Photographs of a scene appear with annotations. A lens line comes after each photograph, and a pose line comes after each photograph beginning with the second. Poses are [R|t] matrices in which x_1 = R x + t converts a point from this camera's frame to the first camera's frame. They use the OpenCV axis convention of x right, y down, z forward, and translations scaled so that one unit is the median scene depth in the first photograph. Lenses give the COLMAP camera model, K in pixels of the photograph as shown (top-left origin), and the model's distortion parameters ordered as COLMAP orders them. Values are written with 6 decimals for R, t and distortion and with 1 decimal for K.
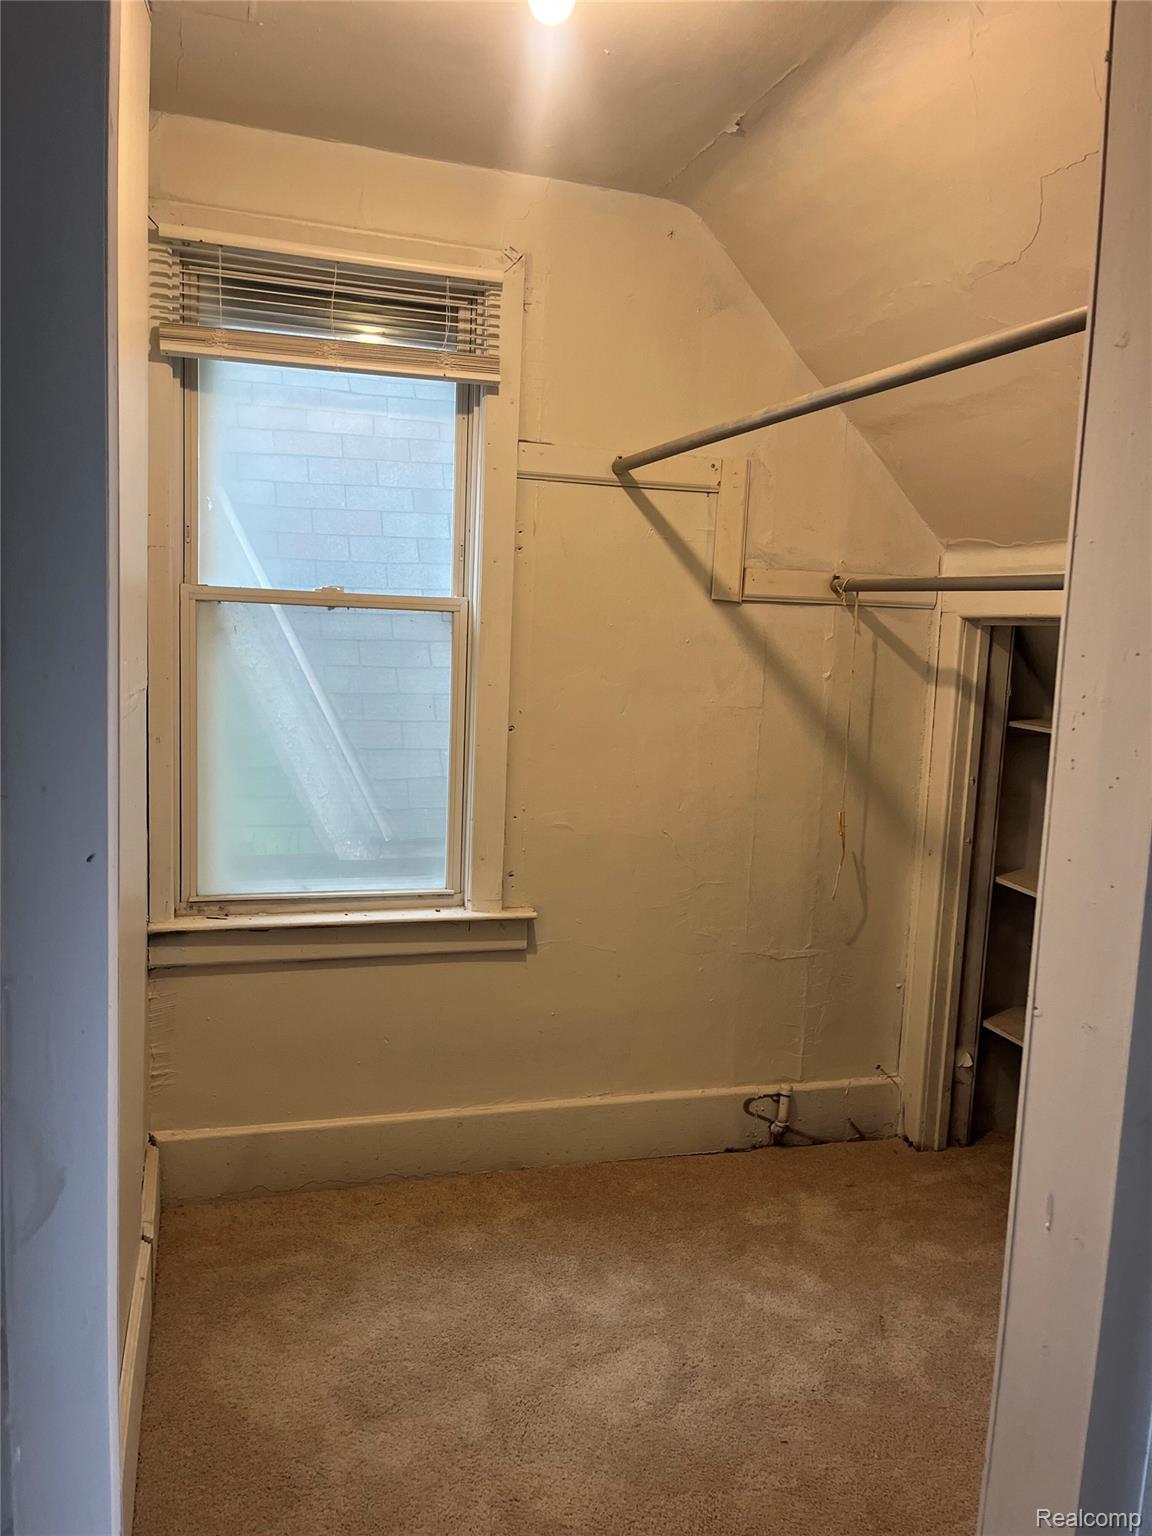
lens RADIAL K [[1157.0, 0, 569.0], [0, 1157.0, 774.2], [0, 0, 1]] dist [0.065164, -0.090136]
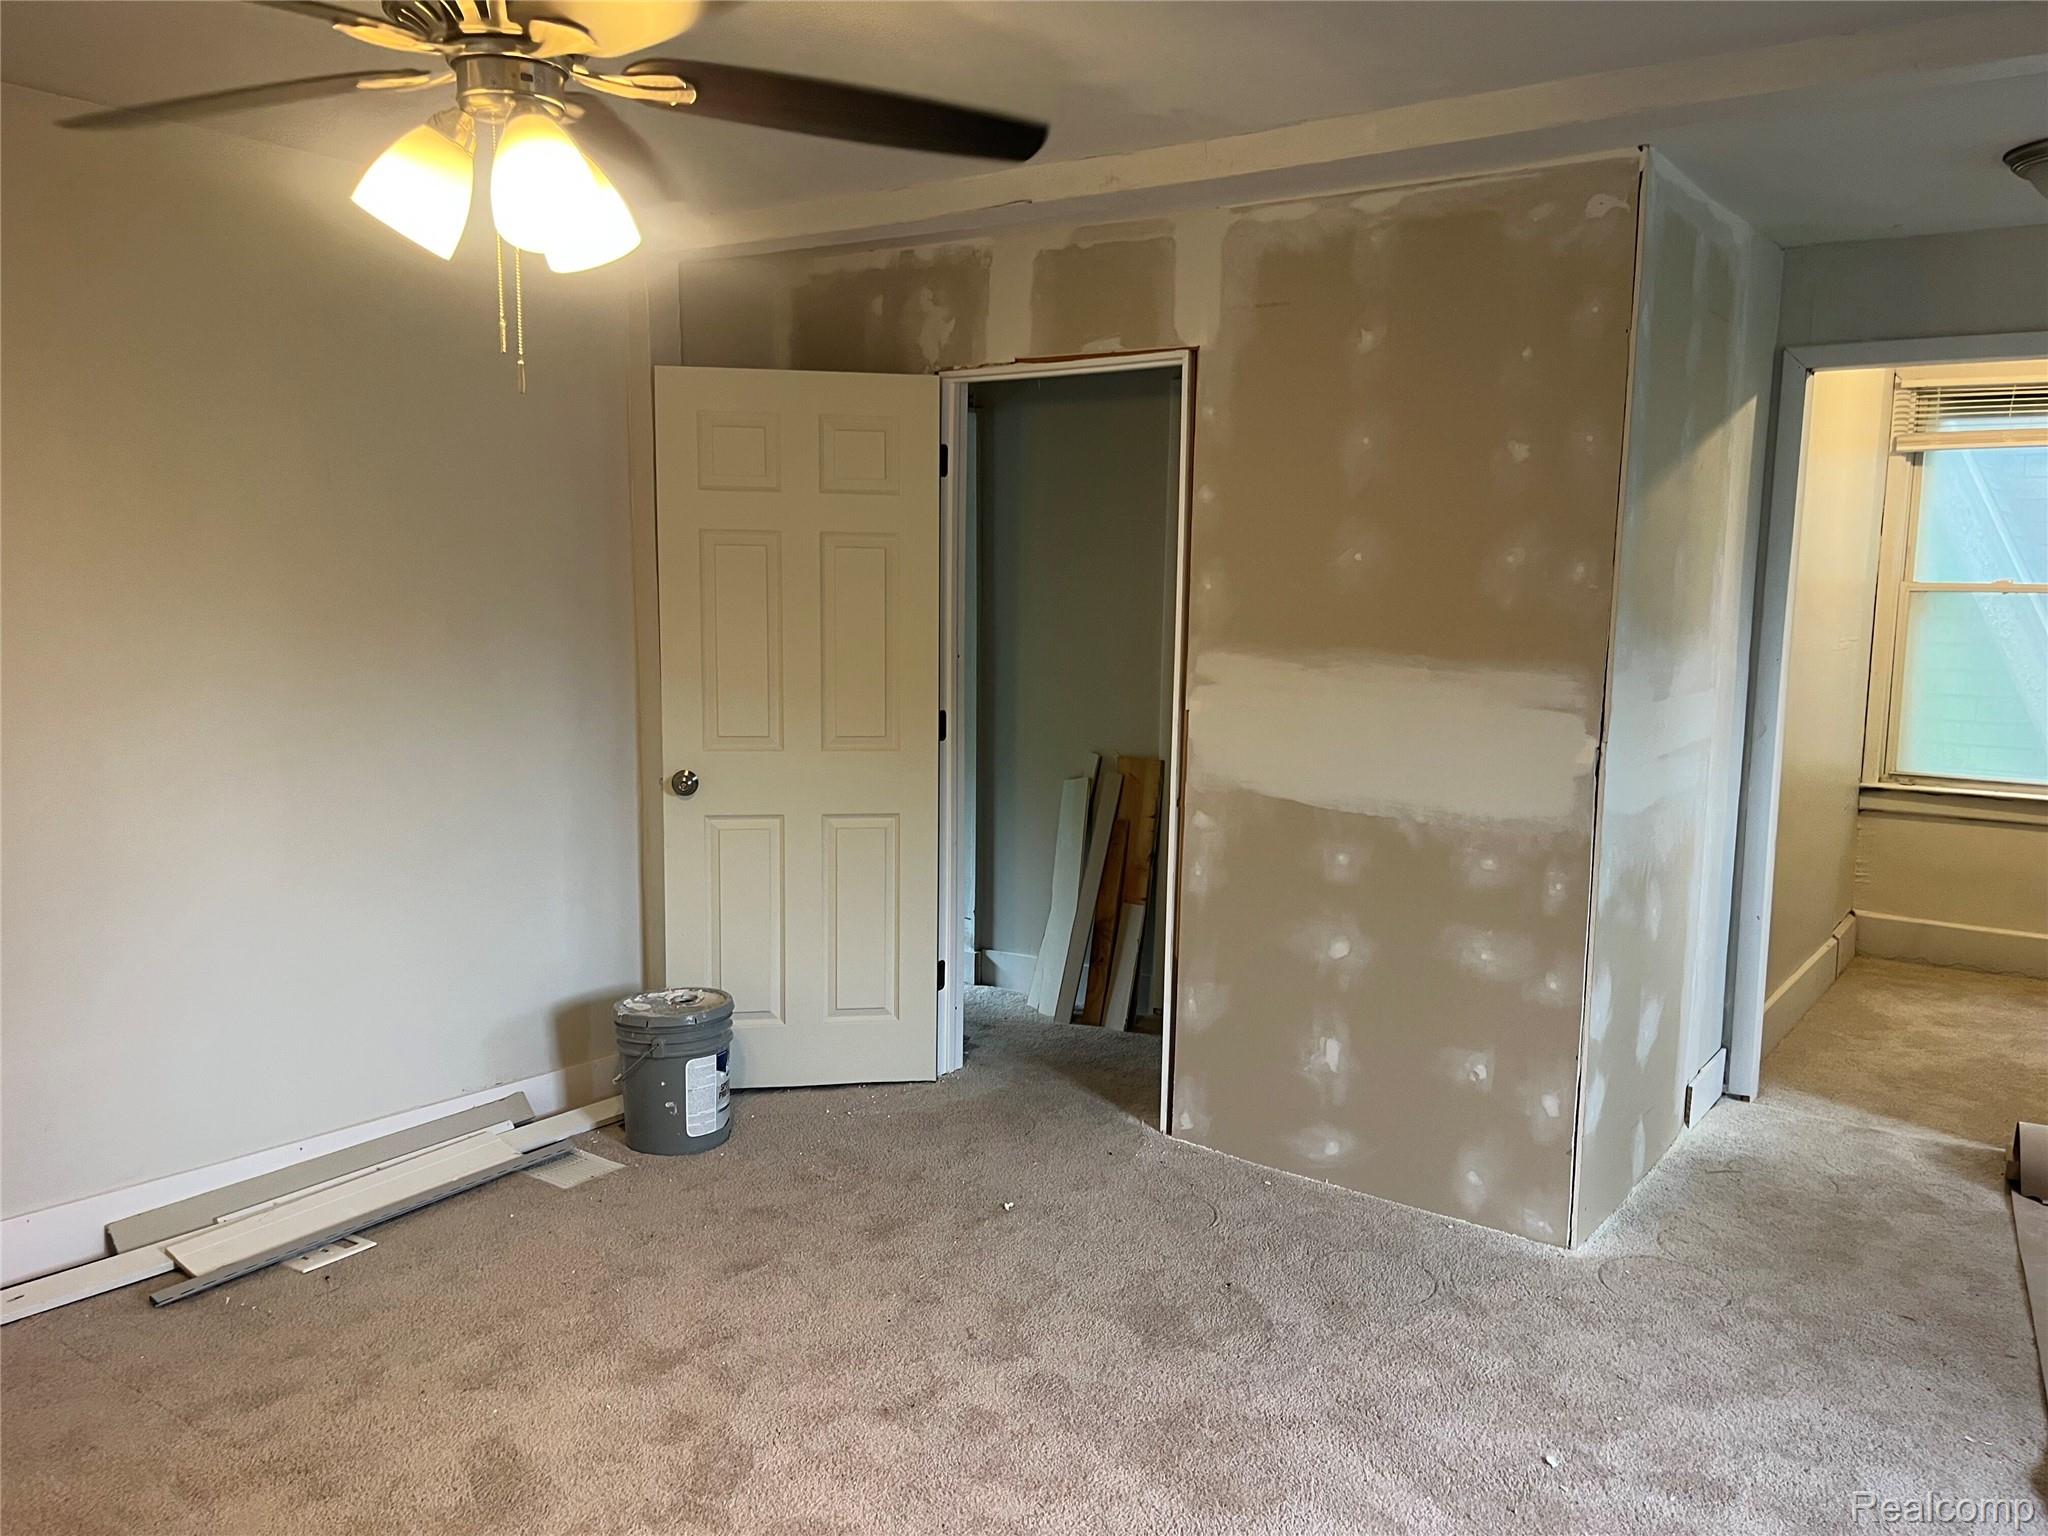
lens RADIAL K [[1542.7, 0, 1022.1], [0, 1542.7, 779.4], [0, 0, 1]] dist [0.065164, -0.090136]
pose [[0.593499, 0.070131, -0.801773, 0.728844], [-0.082792, 0.996231, 0.025855, 0.164981], [0.800565, 0.051036, 0.597069, -1.323365]]
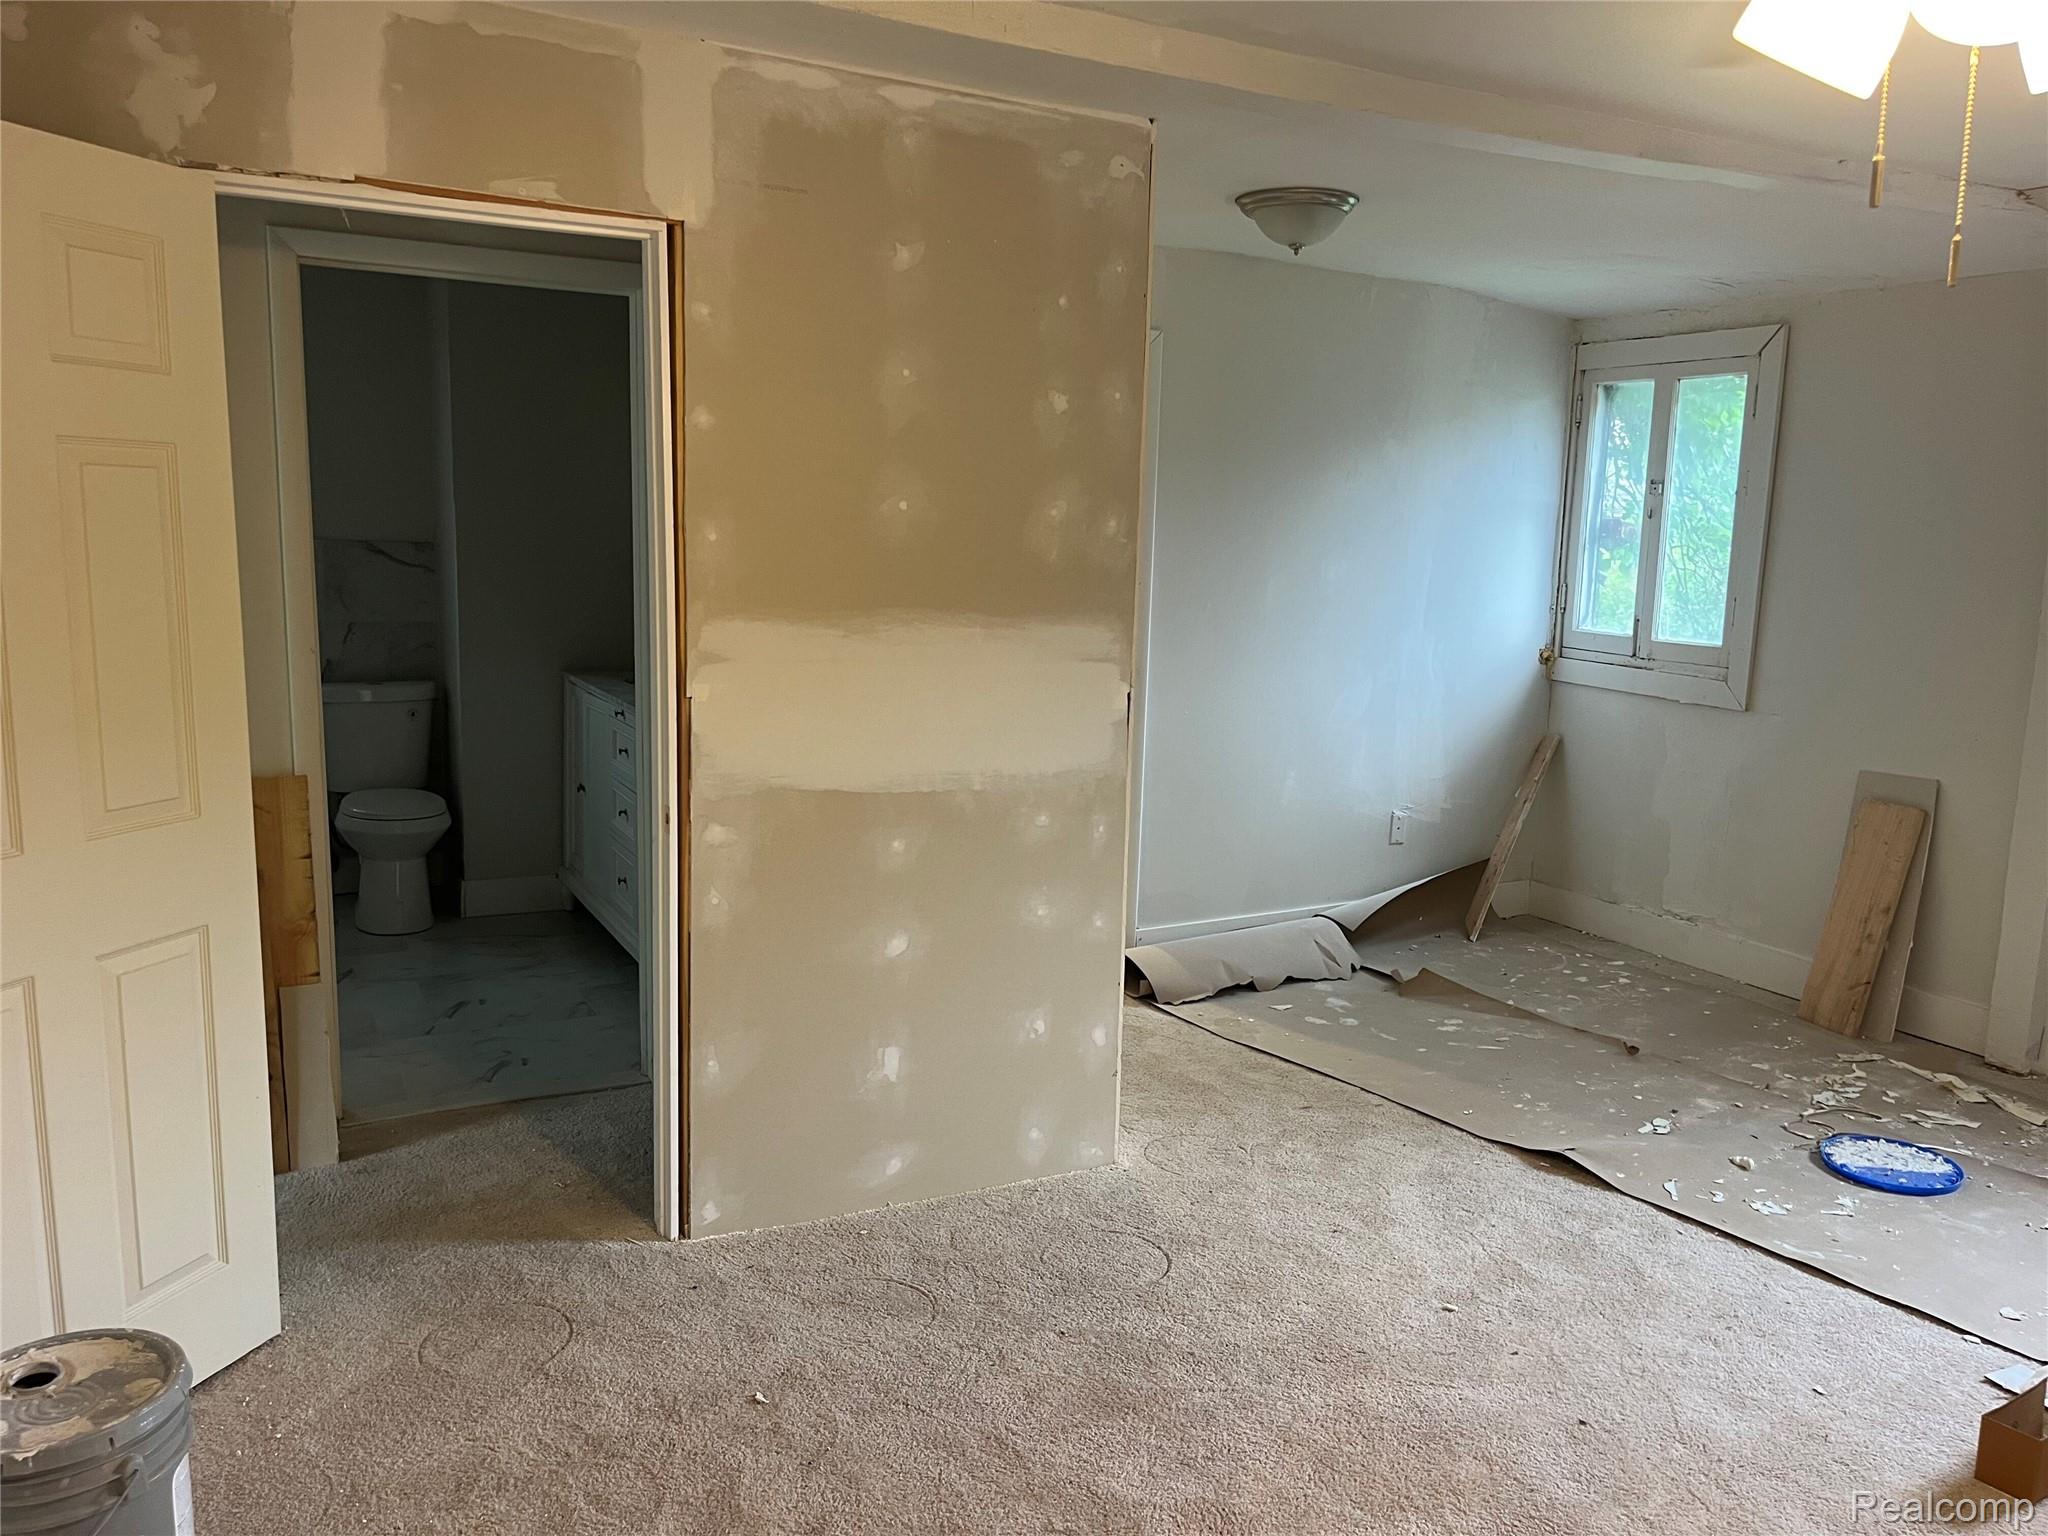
lens RADIAL K [[1542.7, 0, 1026.6], [0, 1542.7, 774.2], [0, 0, 1]] dist [0.065164, -0.090136]
pose [[0.983552, -0.049534, 0.173699, -0.317863], [0.041358, 0.997874, 0.050378, 0.133281], [-0.175825, -0.042366, 0.983509, -1.491014]]
